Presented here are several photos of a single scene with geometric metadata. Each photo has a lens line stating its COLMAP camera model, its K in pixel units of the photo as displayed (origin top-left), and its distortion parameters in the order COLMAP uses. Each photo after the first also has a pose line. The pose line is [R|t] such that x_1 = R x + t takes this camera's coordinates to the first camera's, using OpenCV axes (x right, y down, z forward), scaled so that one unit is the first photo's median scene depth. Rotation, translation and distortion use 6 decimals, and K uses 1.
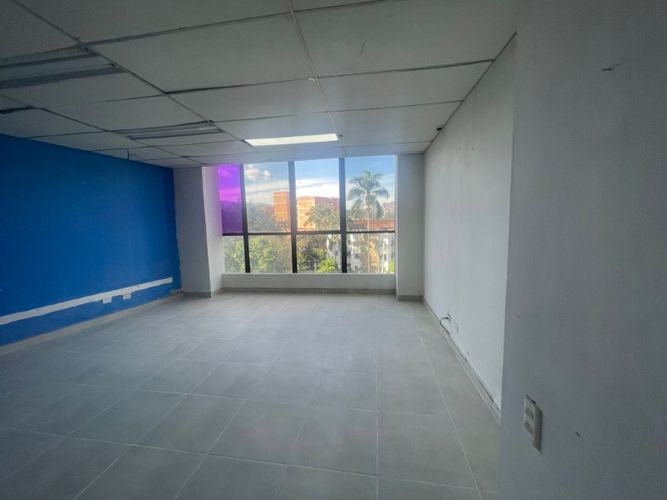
lens RADIAL K [[269.5, 0, 331.4], [0, 269.5, 250.4], [0, 0, 1]] dist [-0.000192, 0.000295]
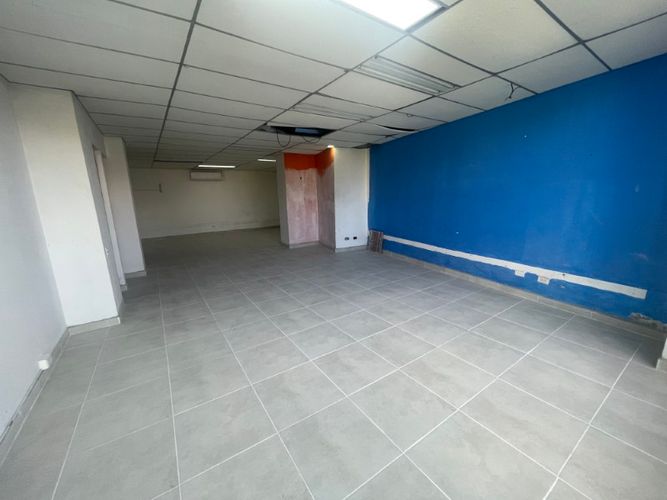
lens RADIAL K [[269.5, 0, 331.4], [0, 269.5, 250.4], [0, 0, 1]] dist [-0.000192, 0.000295]
pose [[-0.731948, 0.180859, -0.656919, 0.136442], [-0.024271, 0.956595, 0.290407, -0.095599], [0.680929, 0.228506, -0.695788, 0.893794]]
